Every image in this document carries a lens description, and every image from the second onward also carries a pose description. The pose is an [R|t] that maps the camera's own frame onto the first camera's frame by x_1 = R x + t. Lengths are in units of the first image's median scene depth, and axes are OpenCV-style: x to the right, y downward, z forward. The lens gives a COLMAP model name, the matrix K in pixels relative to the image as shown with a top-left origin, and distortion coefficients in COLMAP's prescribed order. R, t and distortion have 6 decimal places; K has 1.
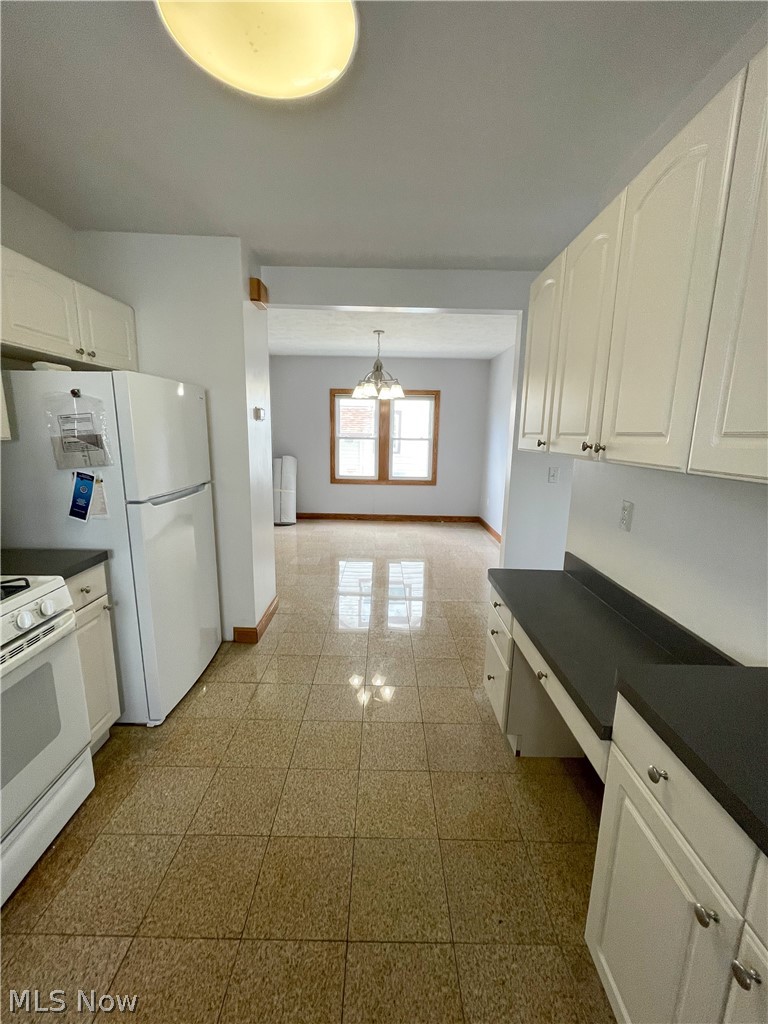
lens RADIAL K [[417.3, 0, 384.0], [0, 417.3, 512.0], [0, 0, 1]] dist [0.000017, -0.000044]
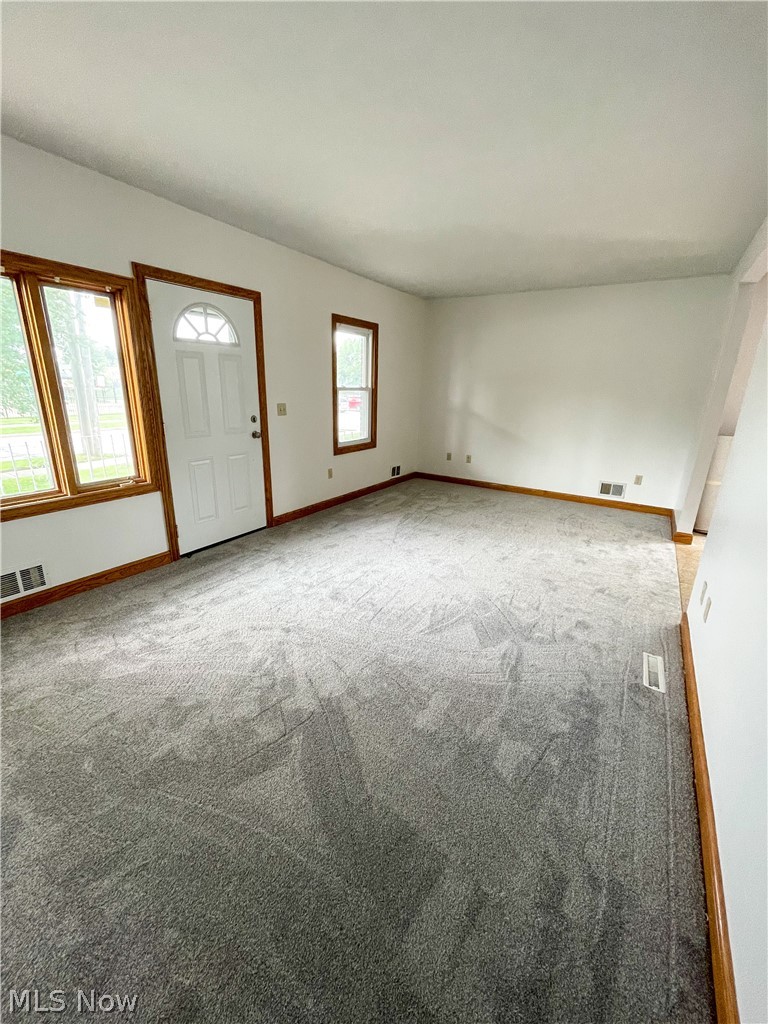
lens RADIAL K [[417.3, 0, 384.0], [0, 417.3, 512.0], [0, 0, 1]] dist [0.000017, -0.000044]
pose [[0.538175, -0.250304, 0.804808, -0.682476], [0.144114, 0.968150, 0.204736, -0.110715], [-0.830421, 0.005800, 0.557106, 0.550093]]
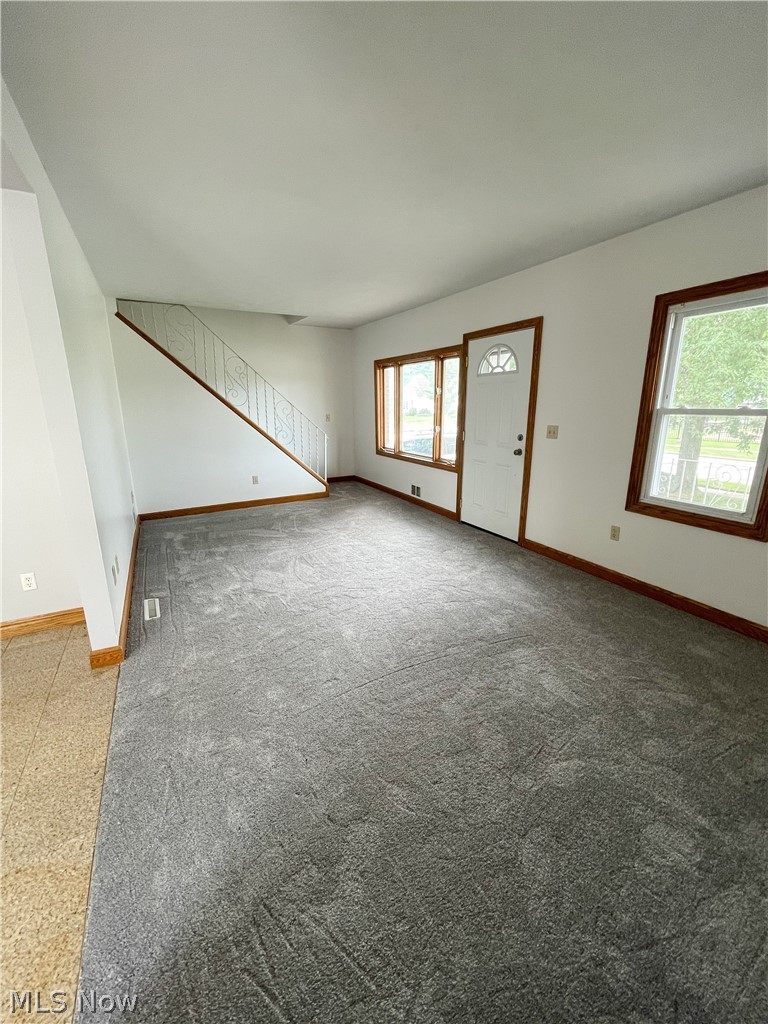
lens RADIAL K [[417.3, 0, 384.0], [0, 417.3, 512.0], [0, 0, 1]] dist [0.000017, -0.000044]
pose [[0.473647, 0.205008, -0.856522, 0.151041], [-0.157691, 0.976556, 0.146536, -0.094427], [0.866483, 0.065659, 0.494870, 0.547308]]
